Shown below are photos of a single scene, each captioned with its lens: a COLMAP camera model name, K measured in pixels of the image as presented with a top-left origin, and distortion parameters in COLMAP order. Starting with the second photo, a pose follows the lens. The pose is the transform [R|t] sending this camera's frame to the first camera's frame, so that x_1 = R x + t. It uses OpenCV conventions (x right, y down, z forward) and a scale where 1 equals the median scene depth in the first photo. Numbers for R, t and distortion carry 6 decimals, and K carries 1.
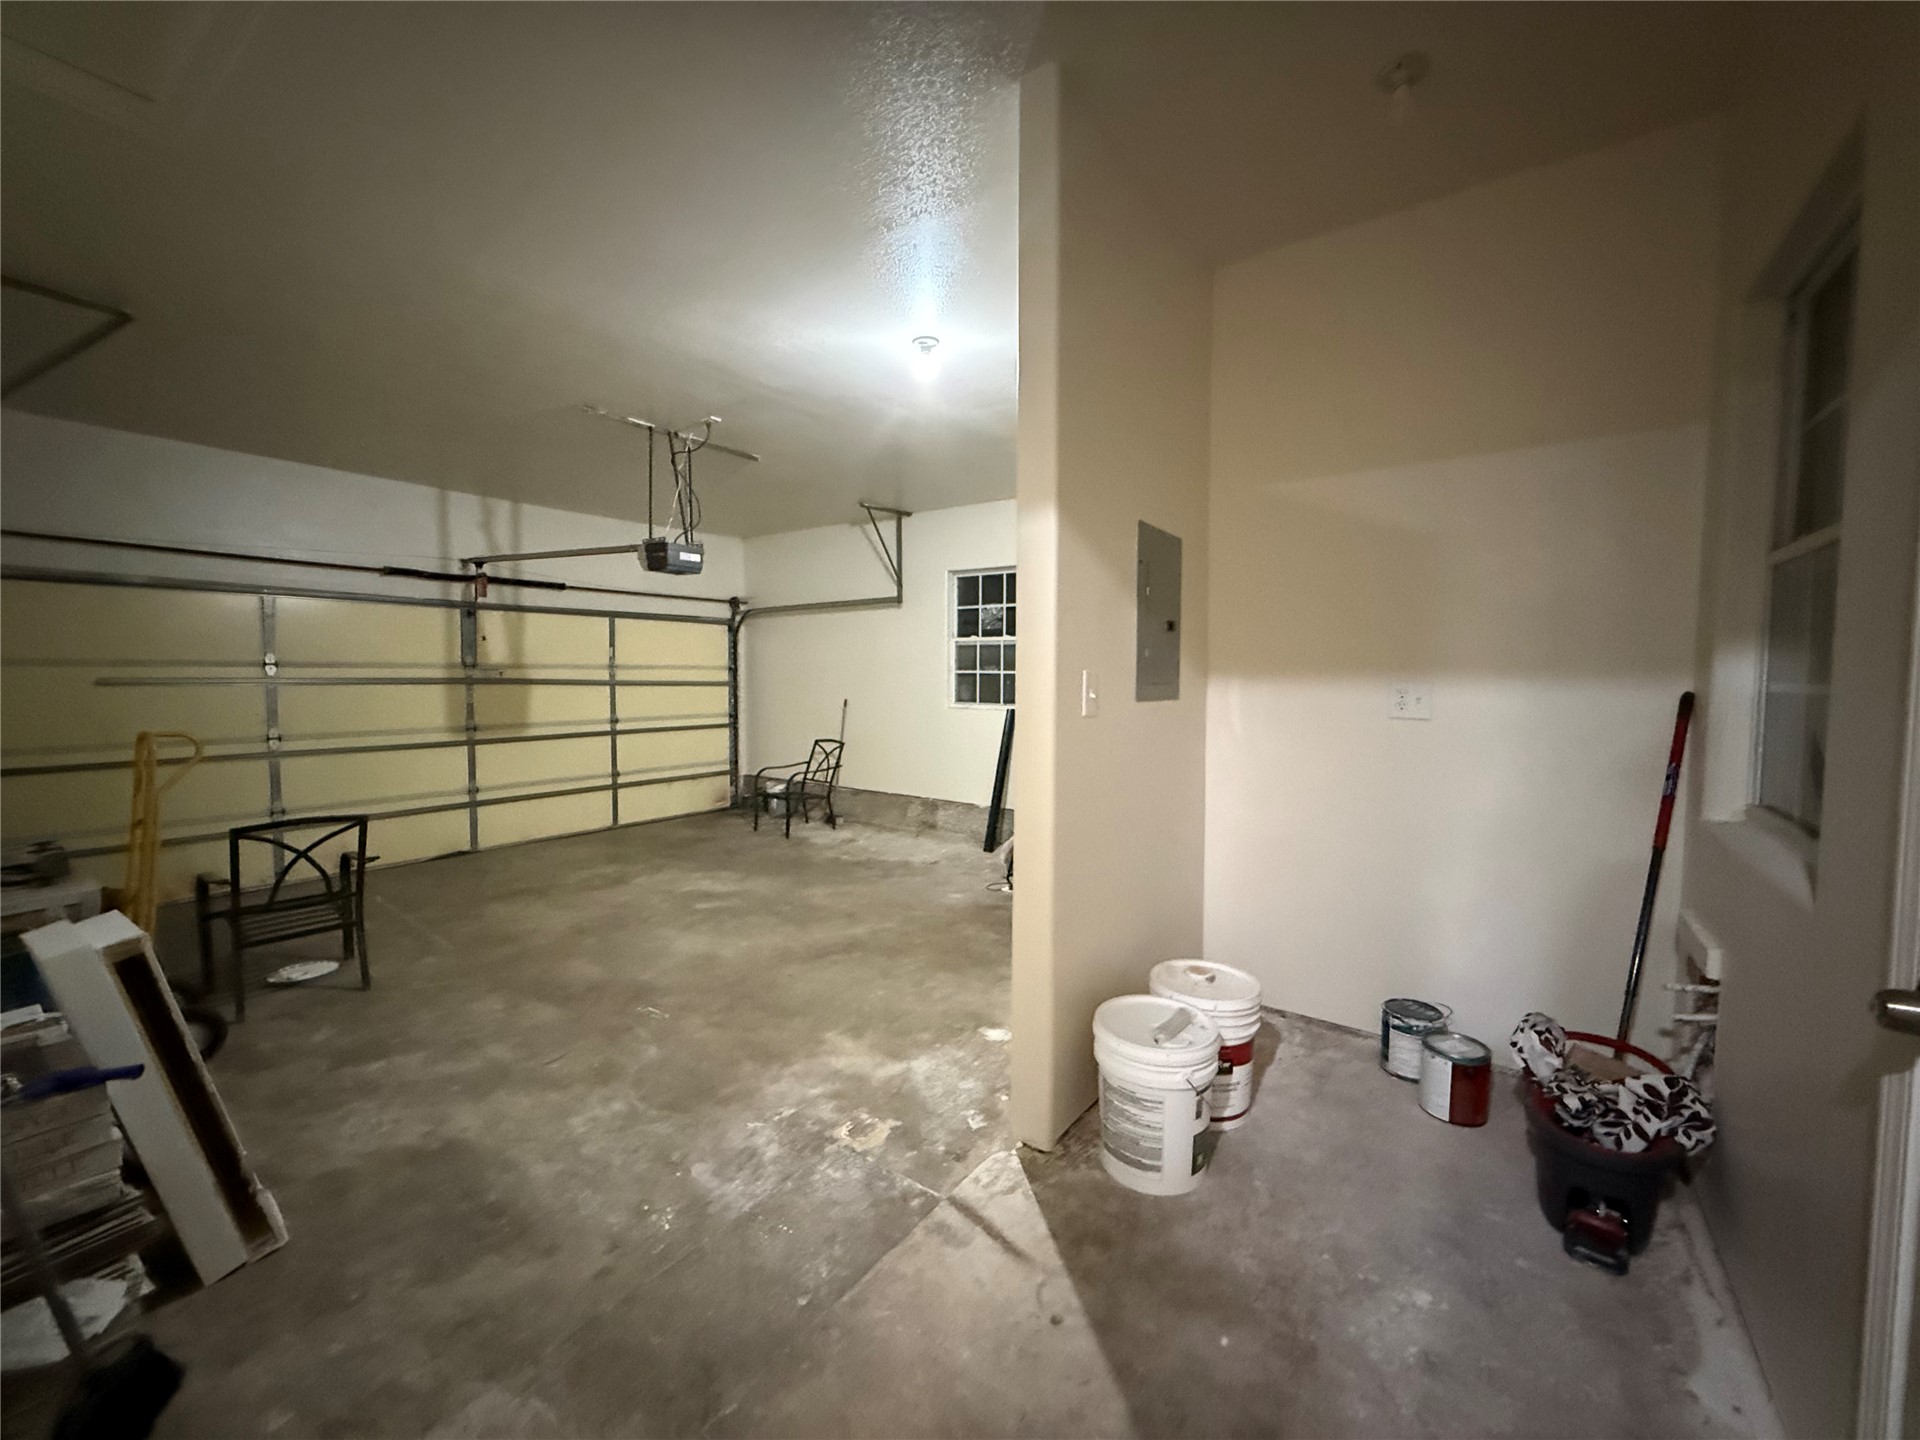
lens RADIAL K [[767.0, 0, 953.7], [0, 767.0, 719.4], [0, 0, 1]] dist [0.000438, 0.000076]
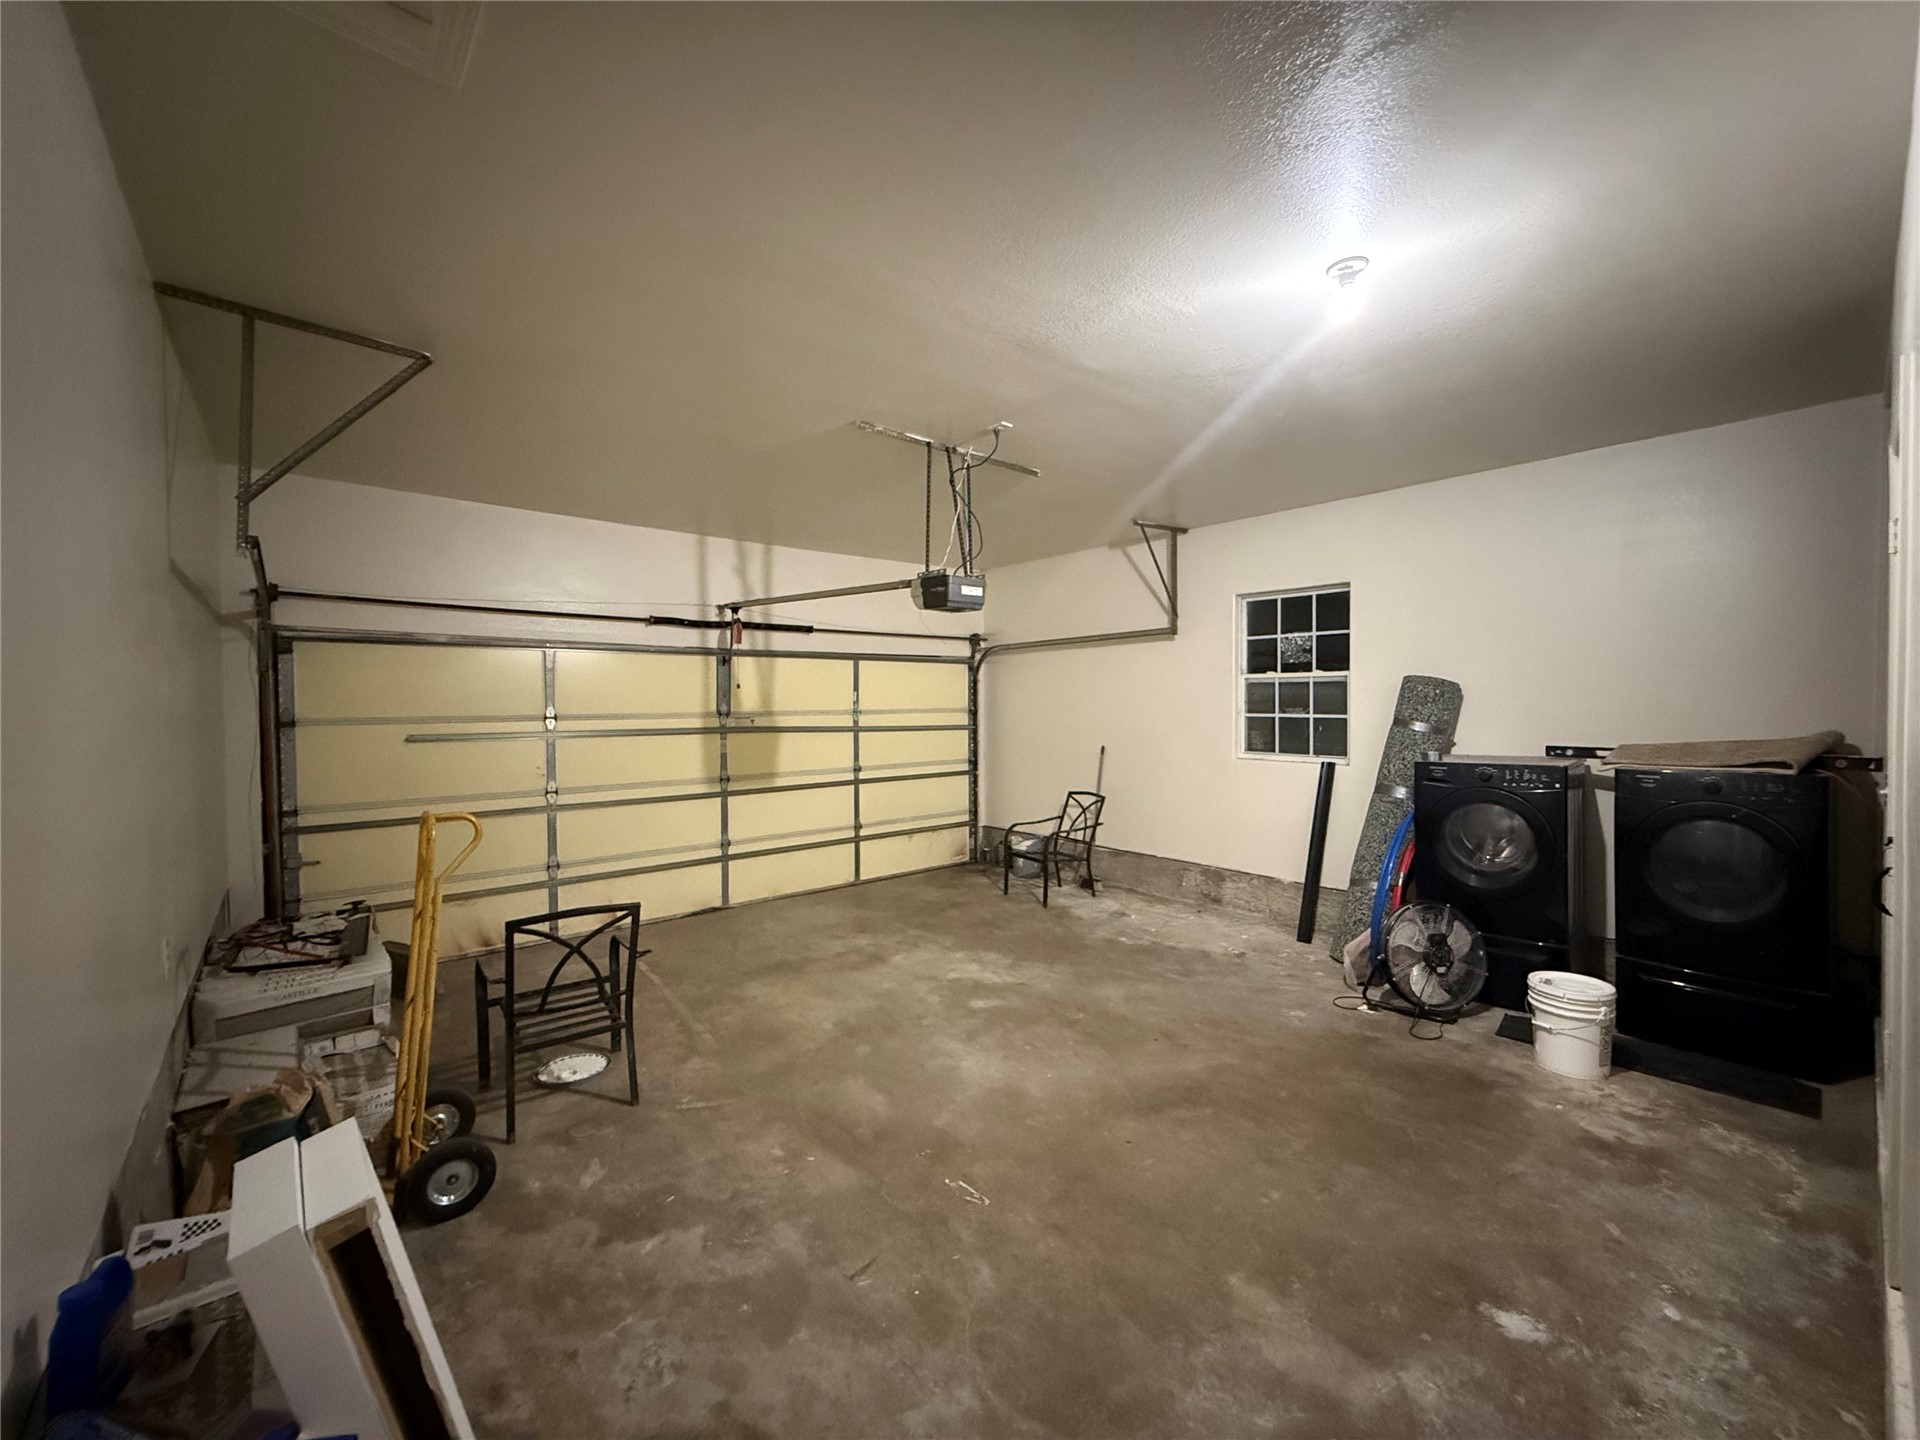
lens RADIAL K [[767.0, 0, 953.7], [0, 767.0, 719.4], [0, 0, 1]] dist [0.000438, 0.000076]
pose [[0.970319, -0.006447, -0.241743, -0.115830], [-0.002945, 0.999255, -0.038469, -0.027193], [0.241811, 0.038039, 0.969577, 0.131783]]
